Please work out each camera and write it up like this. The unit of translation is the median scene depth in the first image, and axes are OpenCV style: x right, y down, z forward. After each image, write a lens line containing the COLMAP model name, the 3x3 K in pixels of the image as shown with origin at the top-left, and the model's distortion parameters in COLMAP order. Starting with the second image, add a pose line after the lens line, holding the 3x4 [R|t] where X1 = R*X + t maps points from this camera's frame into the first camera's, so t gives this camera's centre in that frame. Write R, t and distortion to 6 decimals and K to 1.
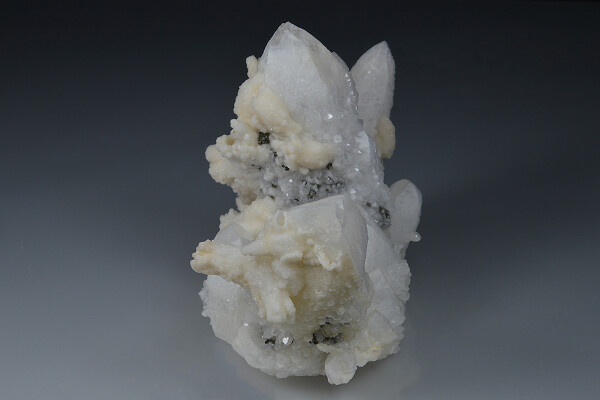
lens RADIAL K [[1676.2, 0, 299.6], [0, 1676.2, 200.9], [0, 0, 1]] dist [-0.119653, 0.000000]
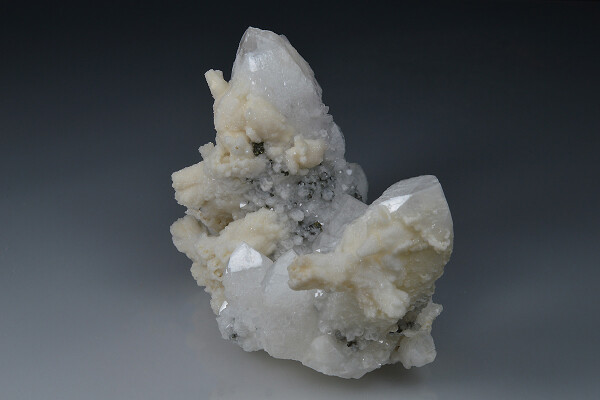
lens RADIAL K [[1676.2, 0, 300.2], [0, 1676.2, 199.3], [0, 0, 1]] dist [-0.119653, 0.000000]
pose [[0.850724, -0.230960, 0.472151, -0.467311], [0.233764, 0.970810, 0.053689, -0.055562], [-0.470769, 0.064698, 0.879881, 0.140456]]
